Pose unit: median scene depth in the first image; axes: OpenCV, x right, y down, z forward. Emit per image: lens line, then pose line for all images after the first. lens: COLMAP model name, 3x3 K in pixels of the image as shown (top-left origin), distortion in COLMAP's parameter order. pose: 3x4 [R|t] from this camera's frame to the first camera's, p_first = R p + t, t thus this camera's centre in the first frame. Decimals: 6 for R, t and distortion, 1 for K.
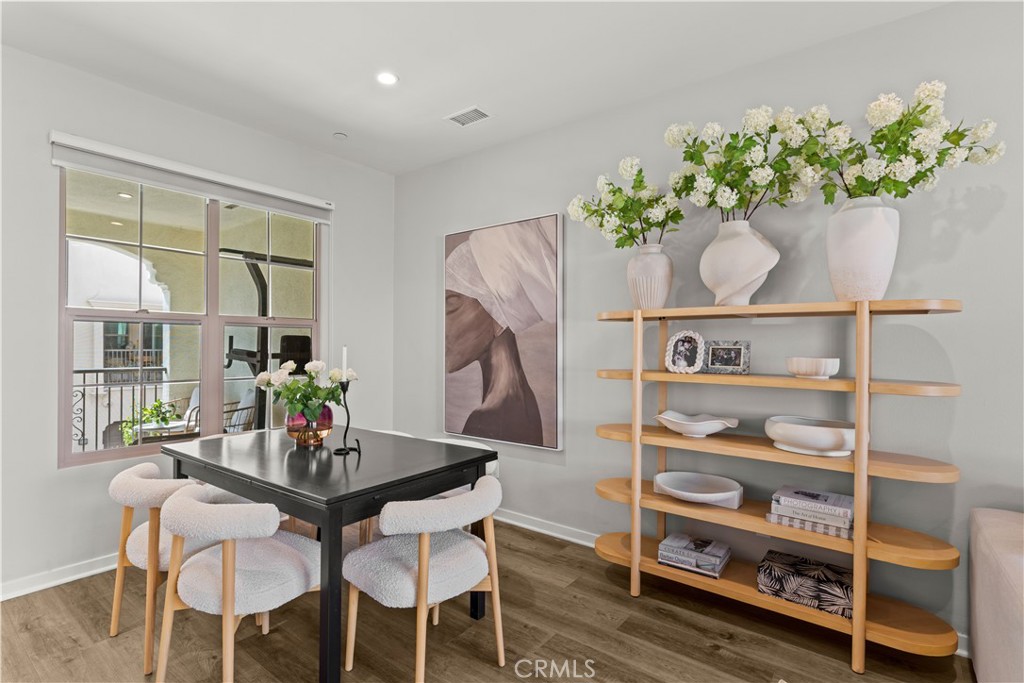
lens RADIAL K [[492.3, 0, 508.5], [0, 492.3, 344.4], [0, 0, 1]] dist [0.002775, -0.001183]
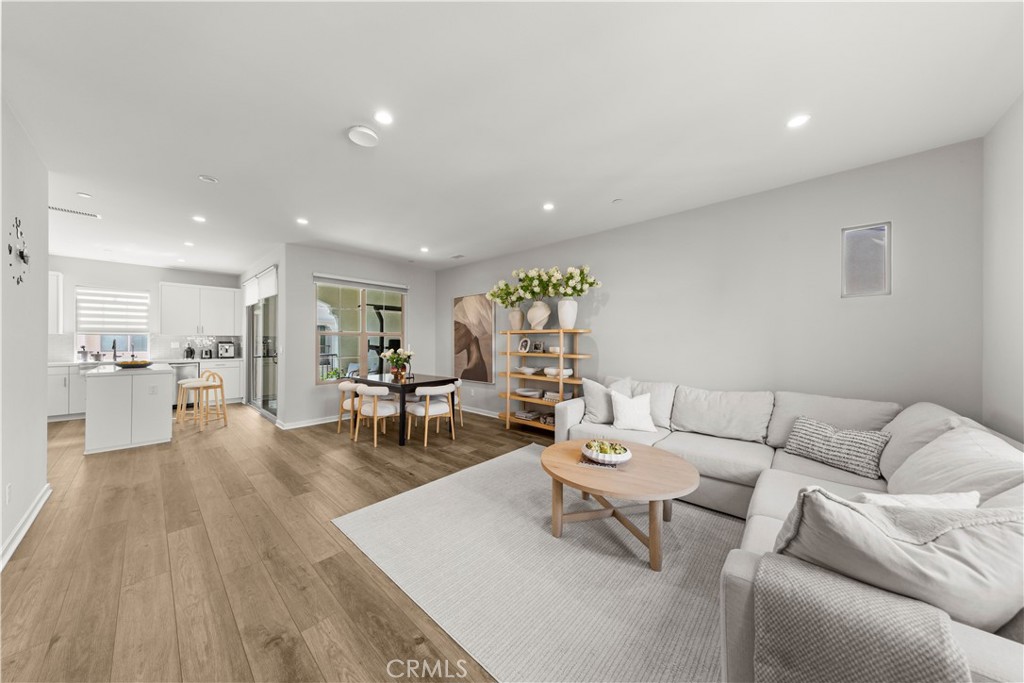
lens RADIAL K [[327.1, 0, 513.2], [0, 327.1, 339.6], [0, 0, 1]] dist [0.013117, 0.000017]
pose [[0.997762, -0.004027, -0.066748, 0.418821], [0.003566, 0.999969, -0.007024, -0.005314], [0.066774, 0.006771, 0.997745, -0.923504]]
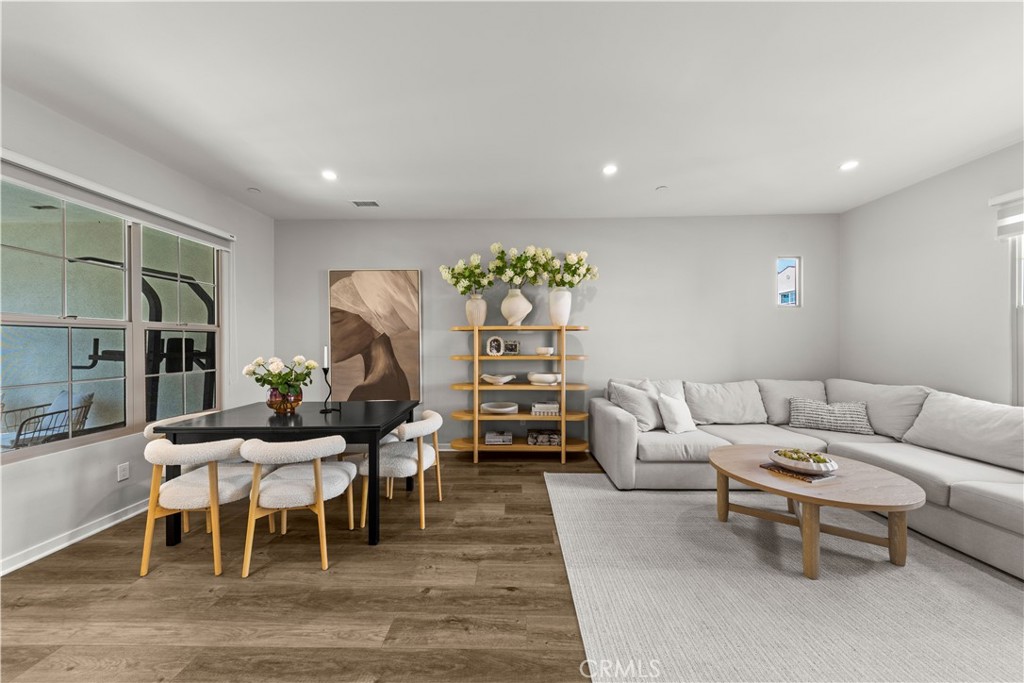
lens RADIAL K [[338.9, 0, 512.4], [0, 338.9, 343.2], [0, 0, 1]] dist [0.006182, -0.000313]
pose [[0.796788, -0.011203, 0.604154, -0.481464], [0.008674, 0.999937, 0.007103, -0.007367], [-0.604196, -0.000420, 0.796836, -0.236797]]
